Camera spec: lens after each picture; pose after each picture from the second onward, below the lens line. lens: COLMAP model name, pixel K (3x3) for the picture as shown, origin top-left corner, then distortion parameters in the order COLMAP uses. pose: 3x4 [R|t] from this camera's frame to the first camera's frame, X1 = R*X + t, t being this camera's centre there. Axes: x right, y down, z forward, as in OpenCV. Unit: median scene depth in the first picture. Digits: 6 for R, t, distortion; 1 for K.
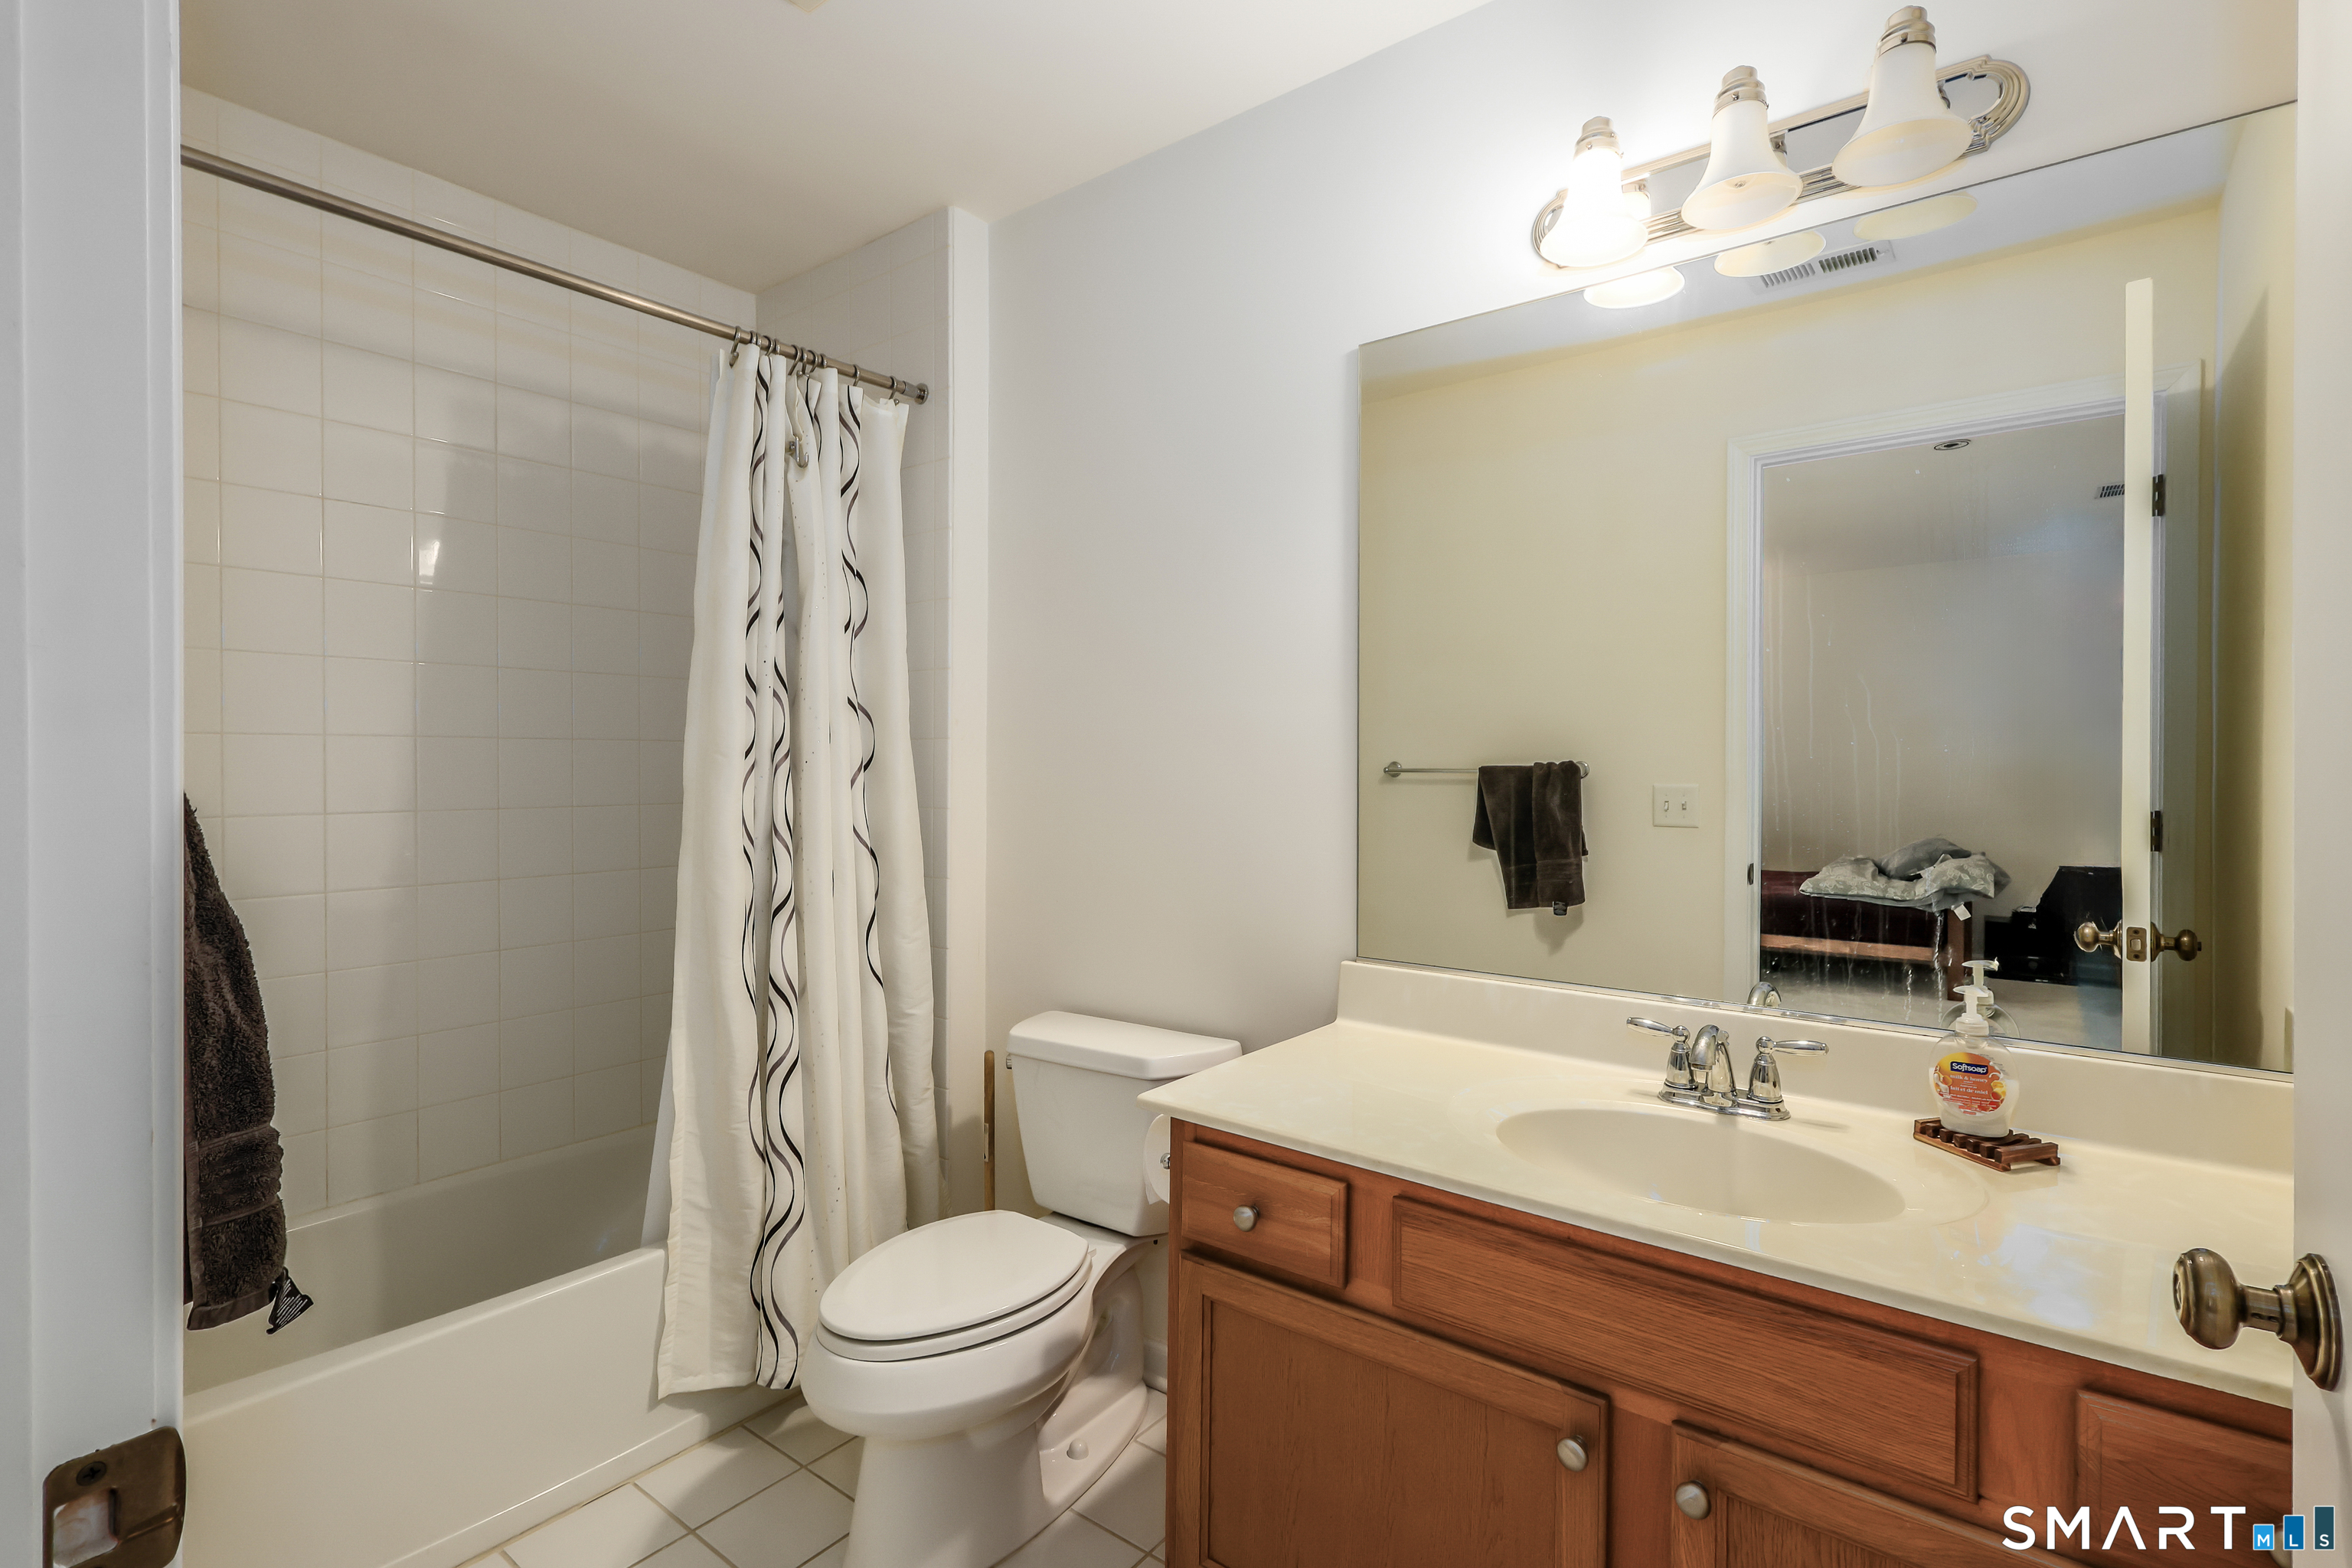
lens RADIAL K [[1111.1, 0, 1162.4], [0, 1111.1, 781.1], [0, 0, 1]] dist [0.001218, 0.000183]
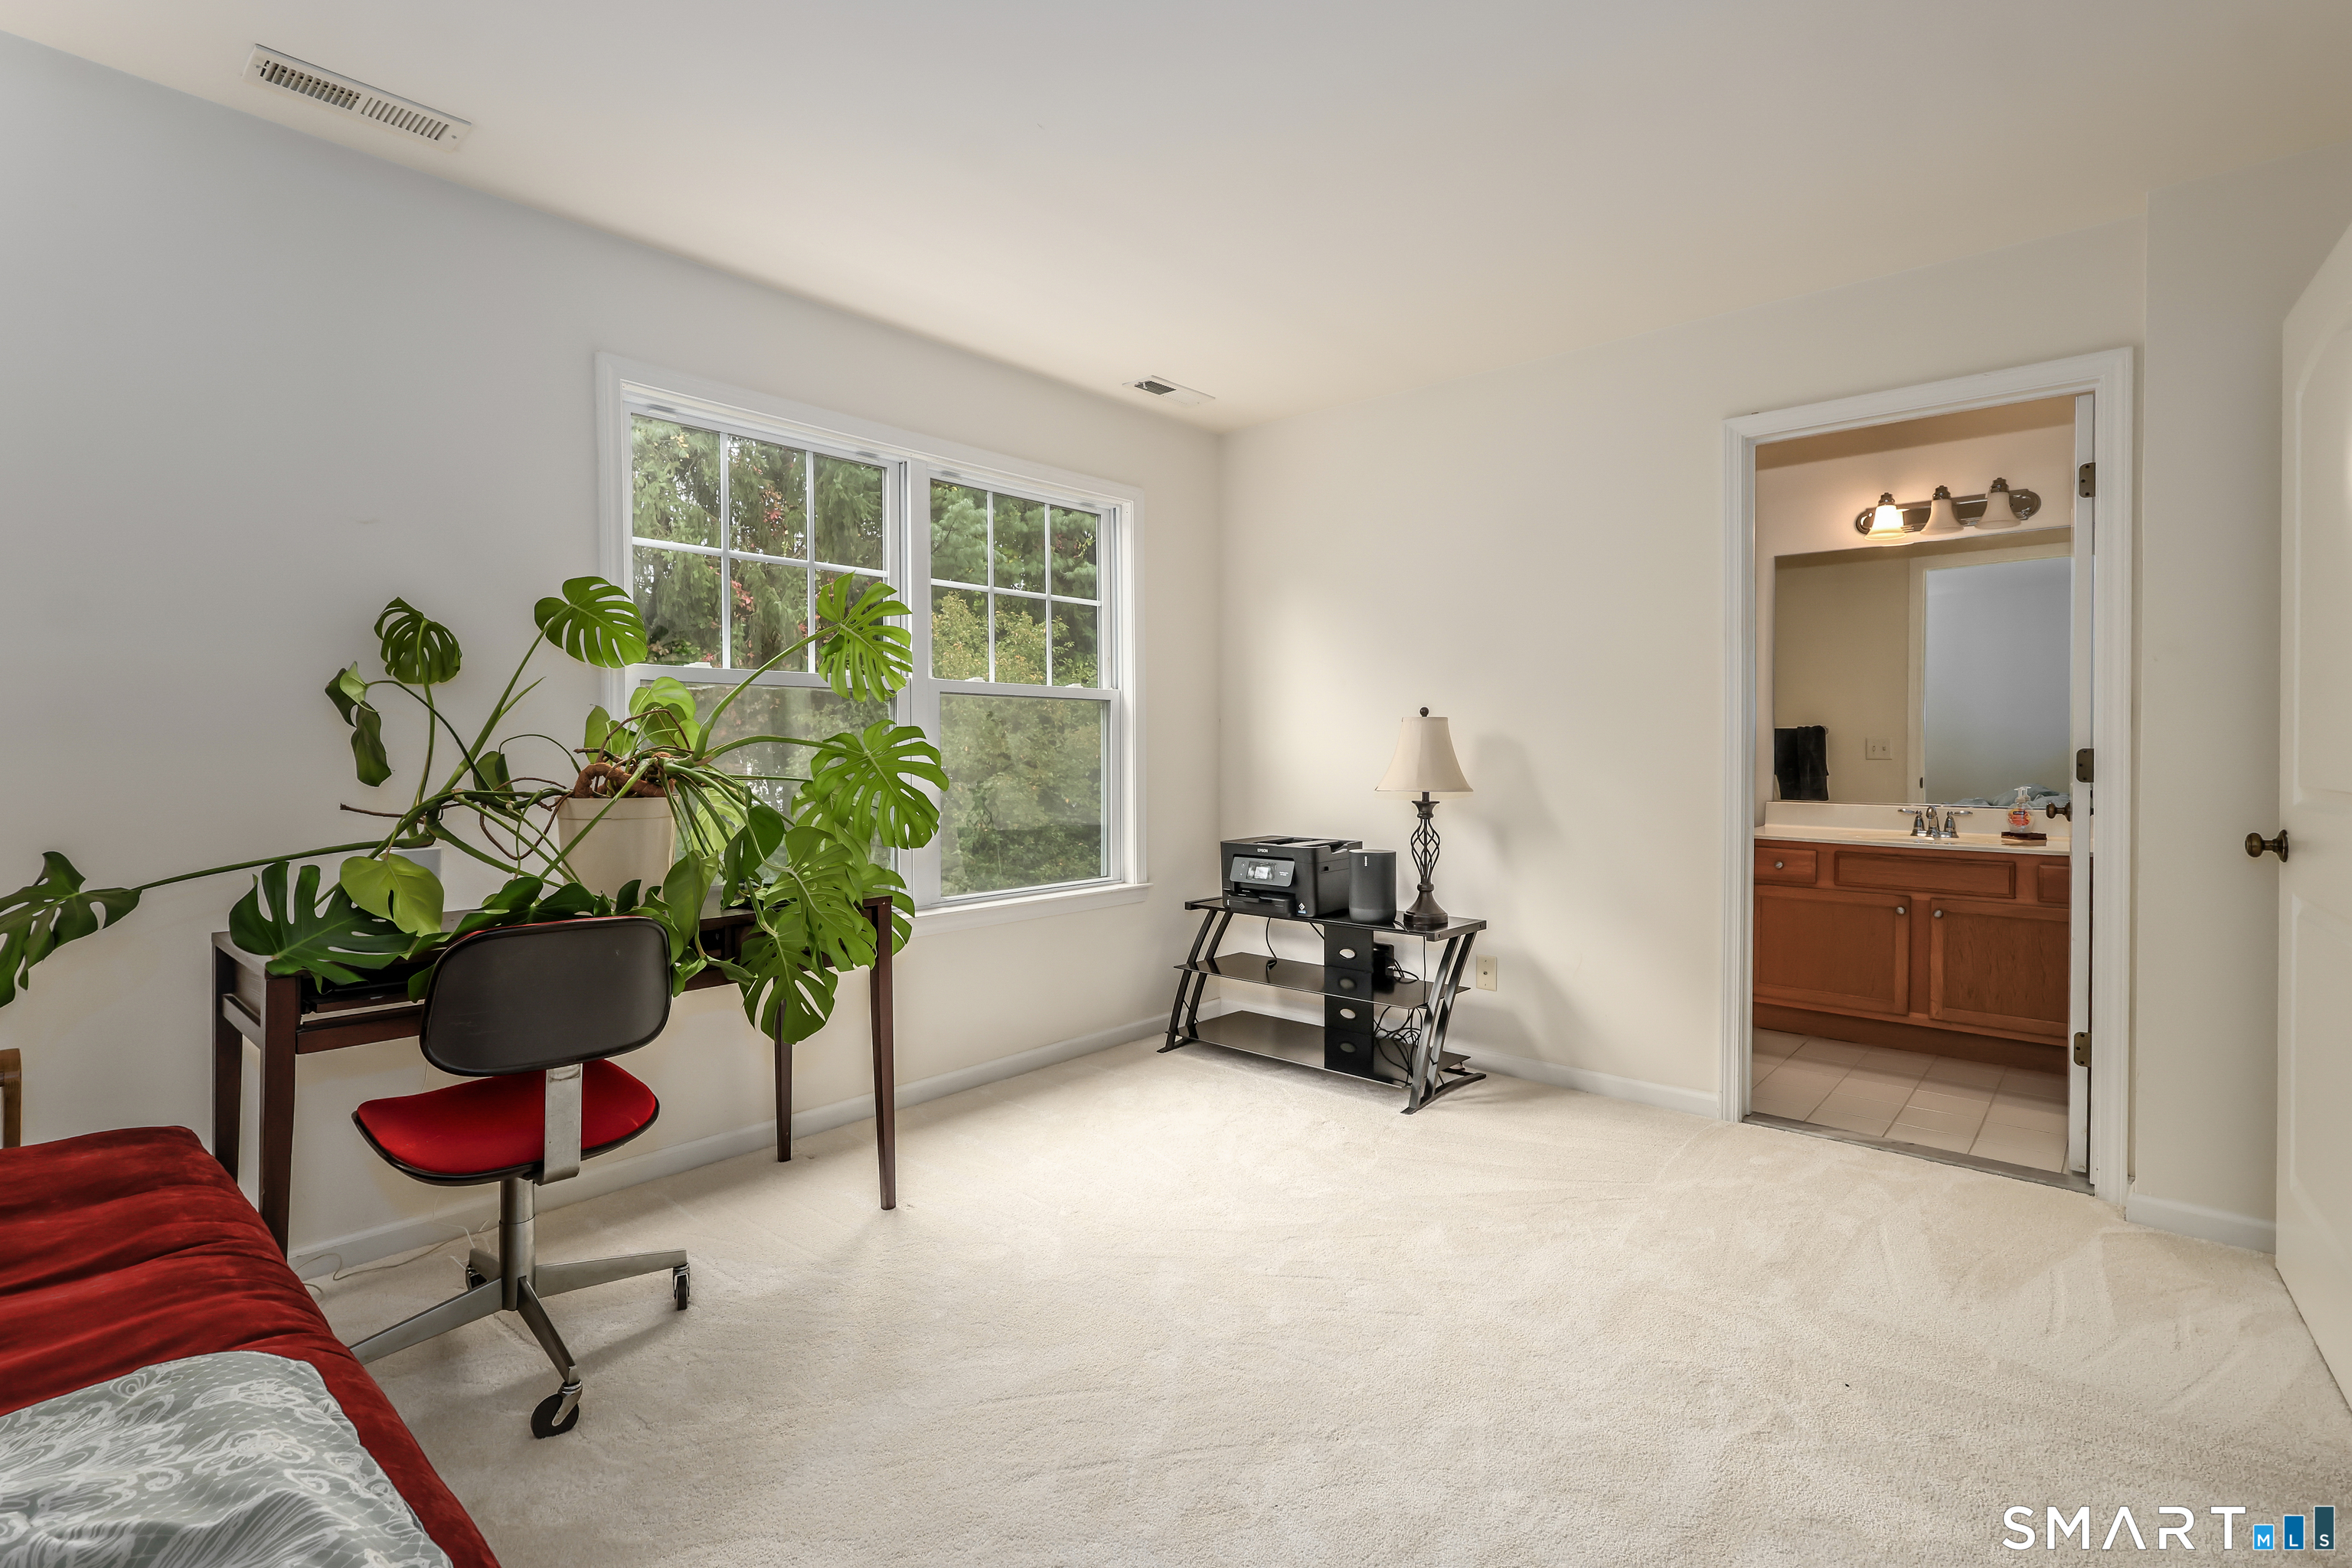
lens RADIAL K [[1111.1, 0, 1162.4], [0, 1111.1, 781.1], [0, 0, 1]] dist [0.001218, 0.000183]
pose [[0.997876, 0.000086, -0.065140, -1.434952], [0.001004, 0.999860, 0.016696, 0.100695], [0.065133, -0.016726, 0.997736, -2.211408]]
